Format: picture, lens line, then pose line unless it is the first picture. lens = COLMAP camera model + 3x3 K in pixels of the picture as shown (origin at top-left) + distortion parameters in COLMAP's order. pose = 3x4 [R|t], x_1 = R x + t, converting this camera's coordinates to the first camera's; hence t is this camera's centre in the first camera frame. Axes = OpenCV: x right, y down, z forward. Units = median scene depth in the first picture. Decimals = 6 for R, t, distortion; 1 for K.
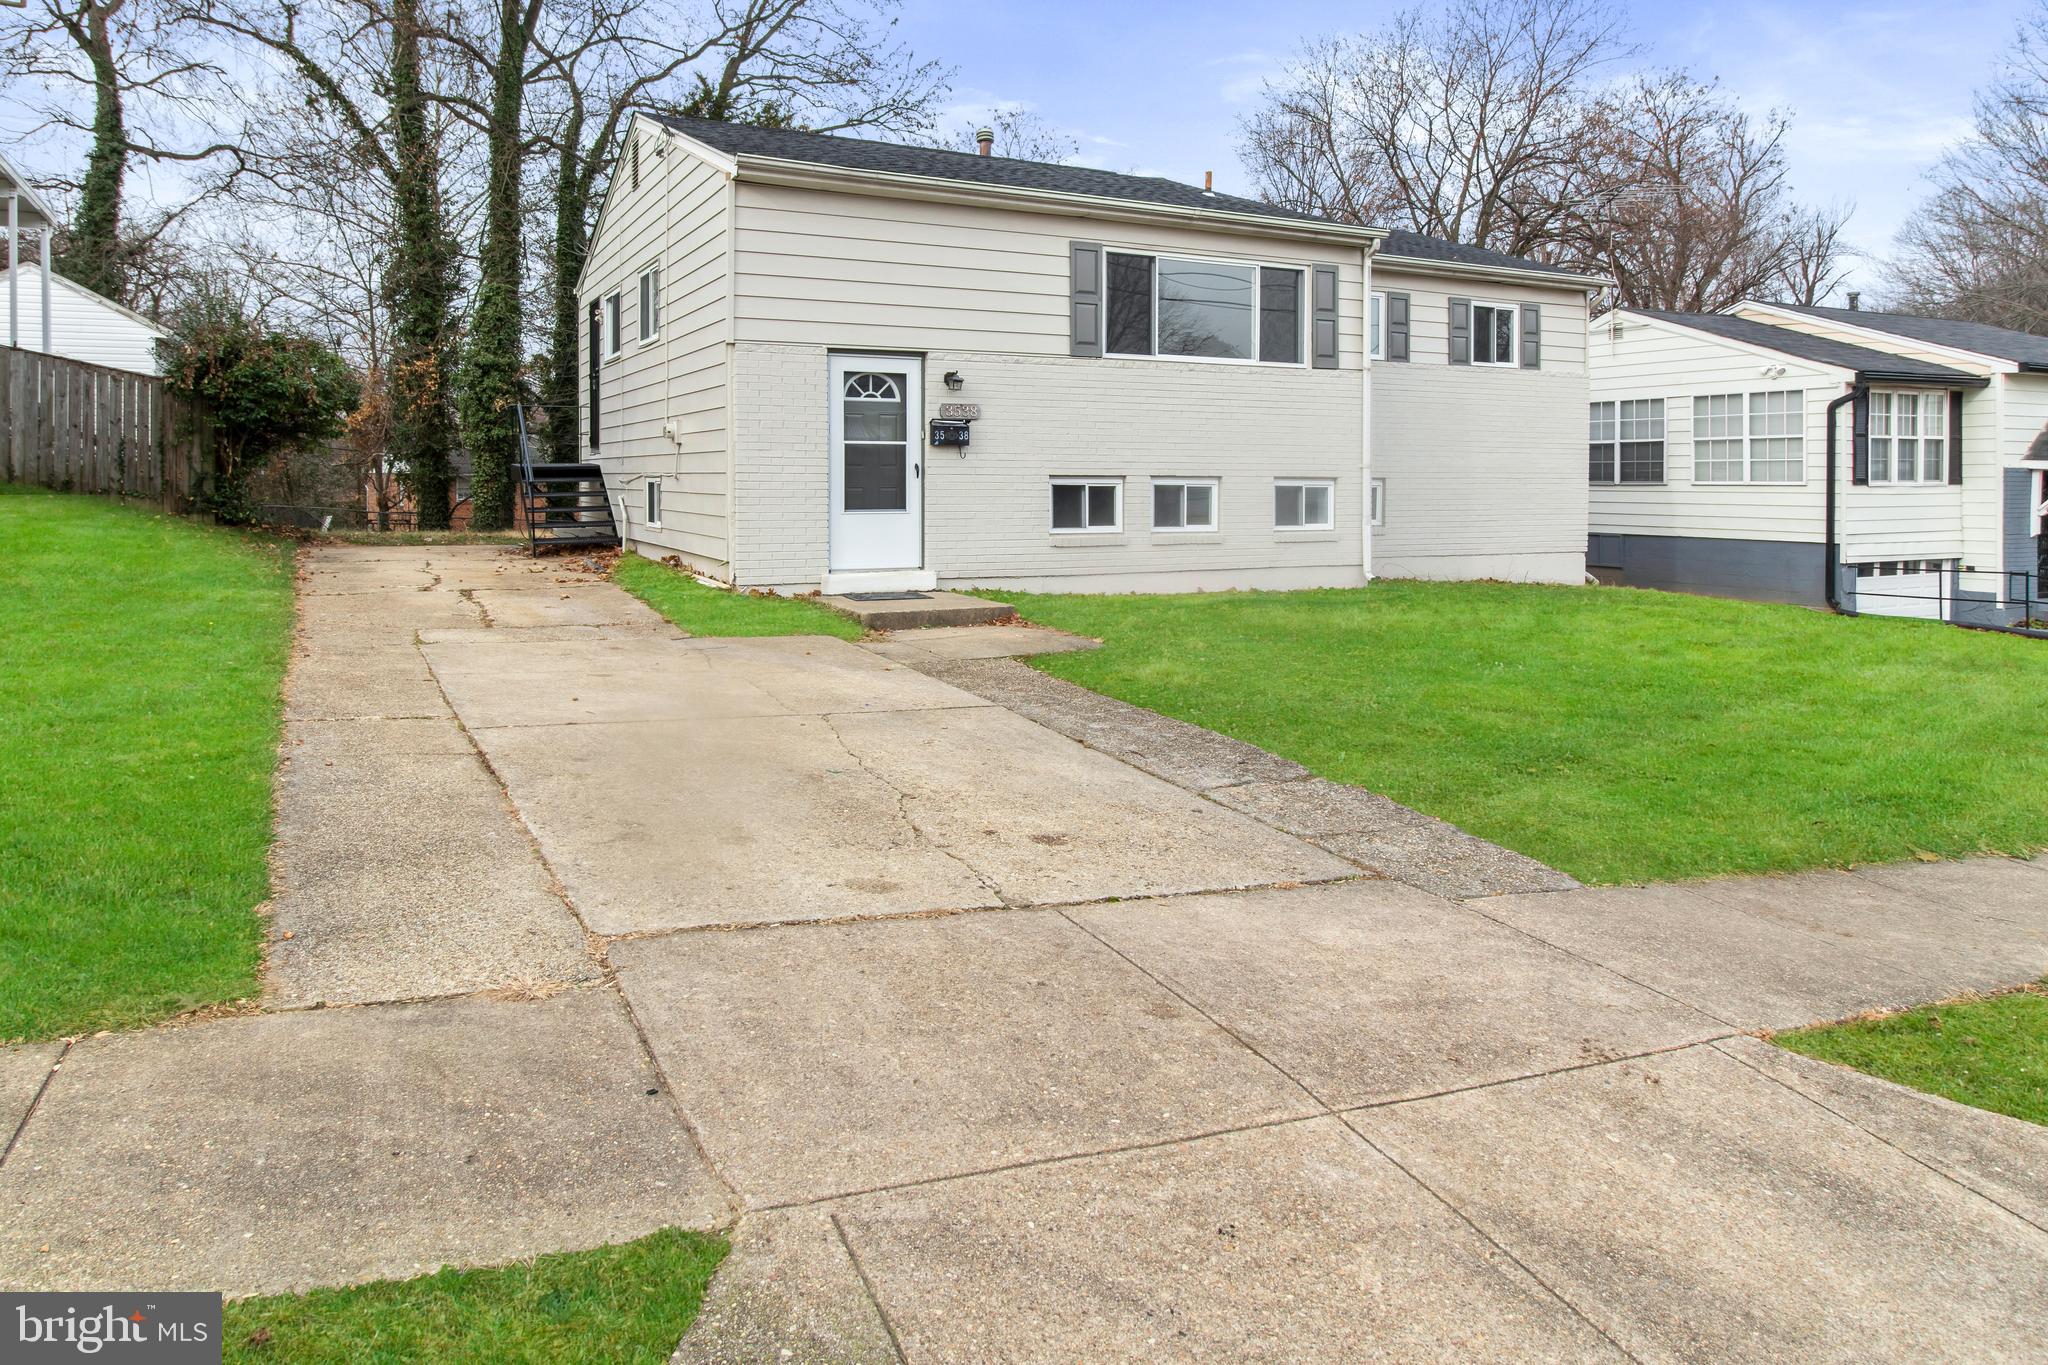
lens RADIAL K [[1365.0, 0, 1023.9], [0, 1365.0, 727.0], [0, 0, 1]] dist [0.007760, 0.003080]
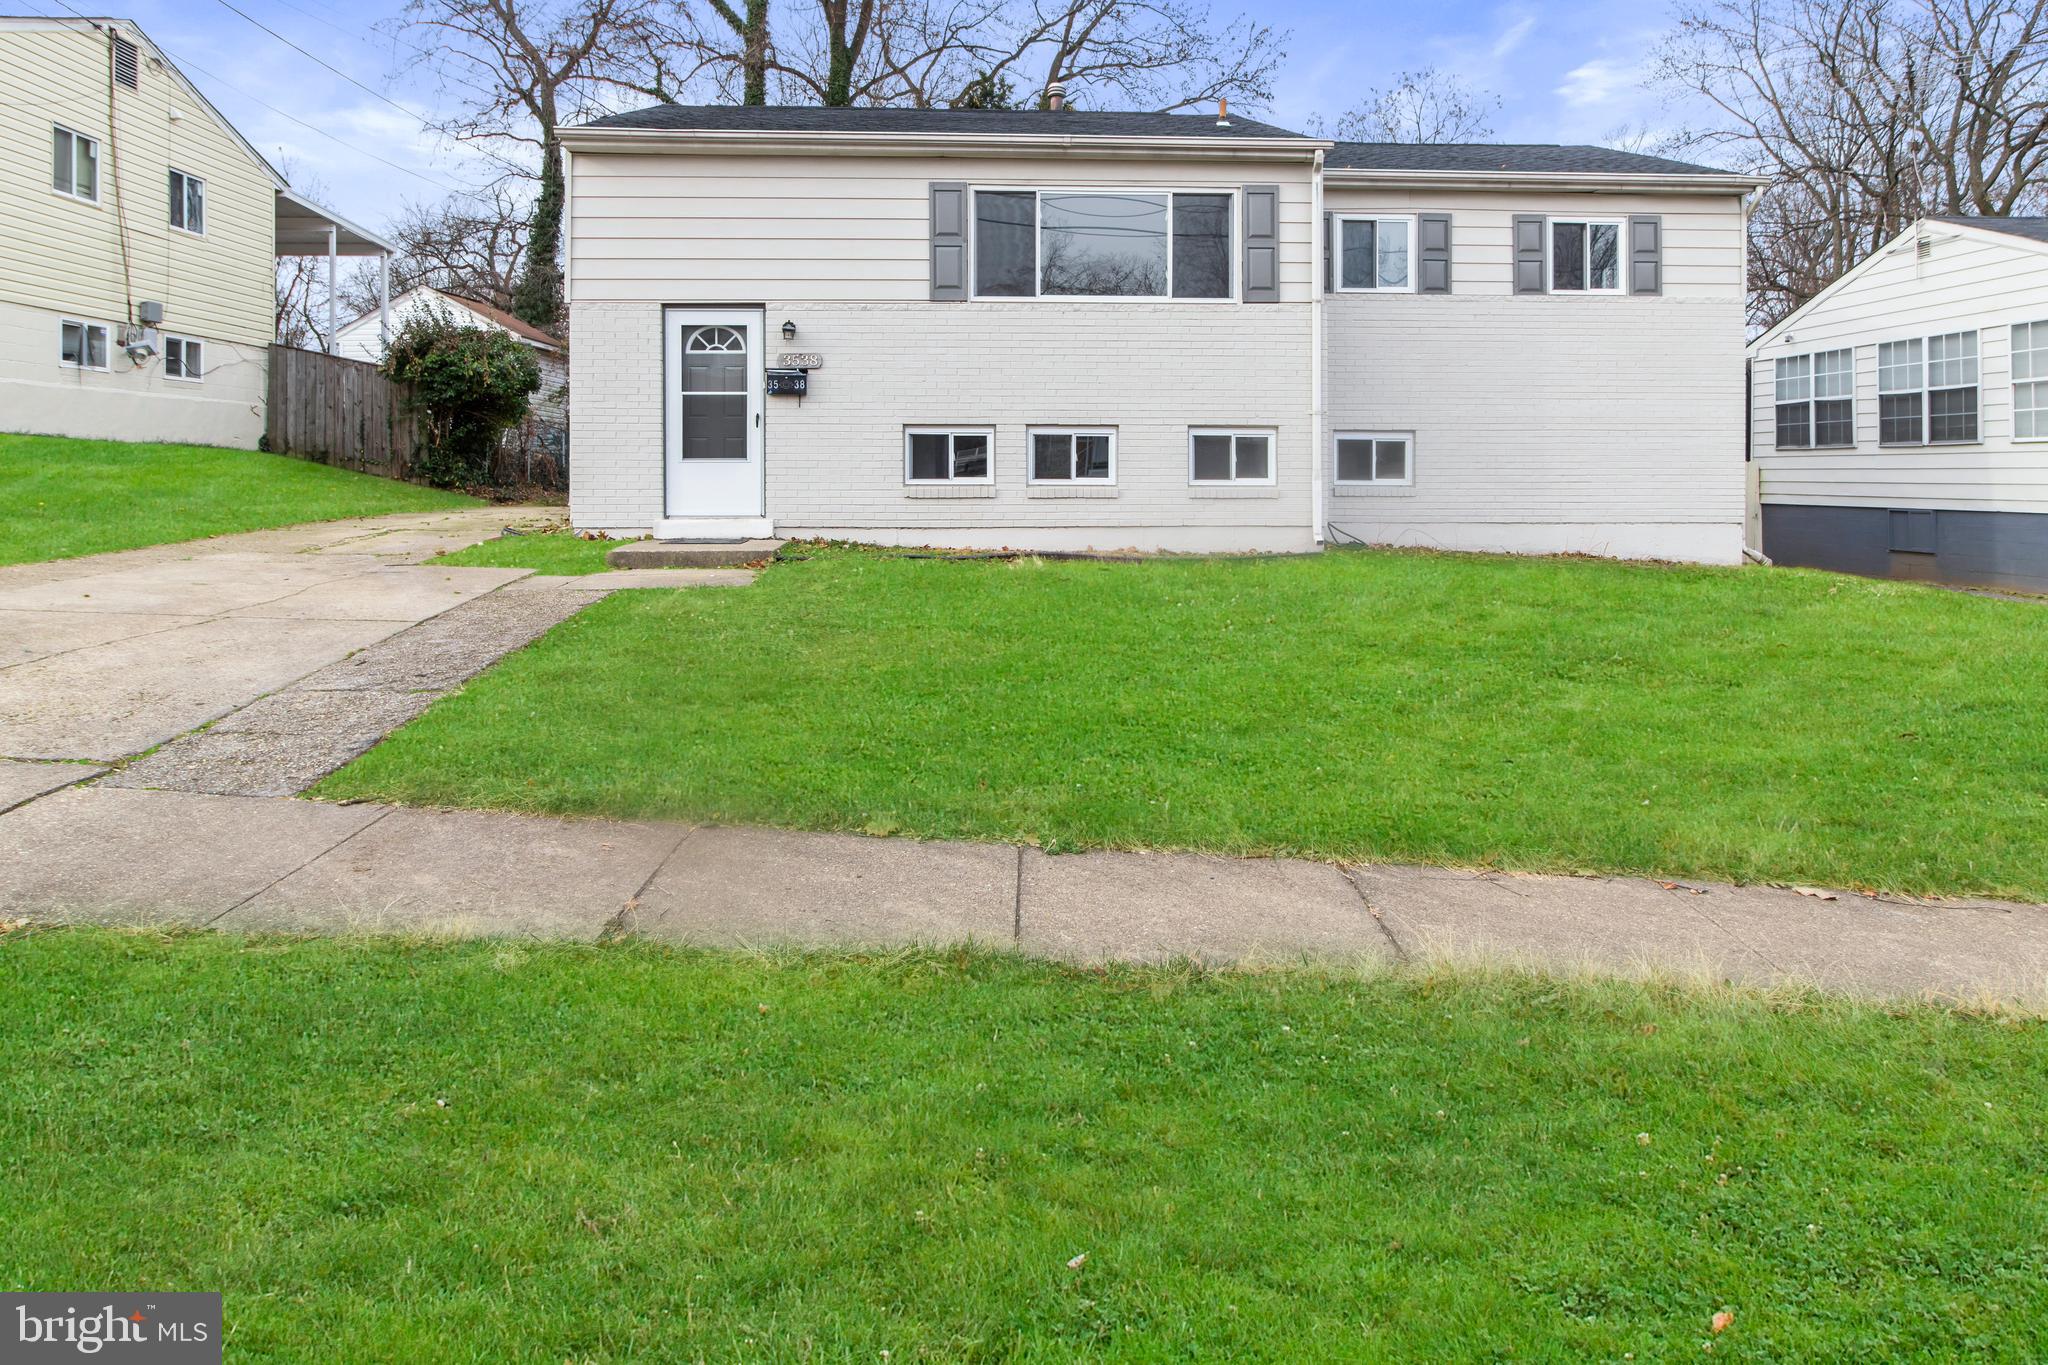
lens RADIAL K [[1348.9, 0, 901.0], [0, 1348.9, 687.5], [0, 0, 1]] dist [0.004854, 0.001405]
pose [[0.908712, 0.063341, -0.412590, 0.391623], [-0.071561, 0.997426, -0.004484, 0.006506], [0.411244, 0.033600, 0.910906, 0.119456]]
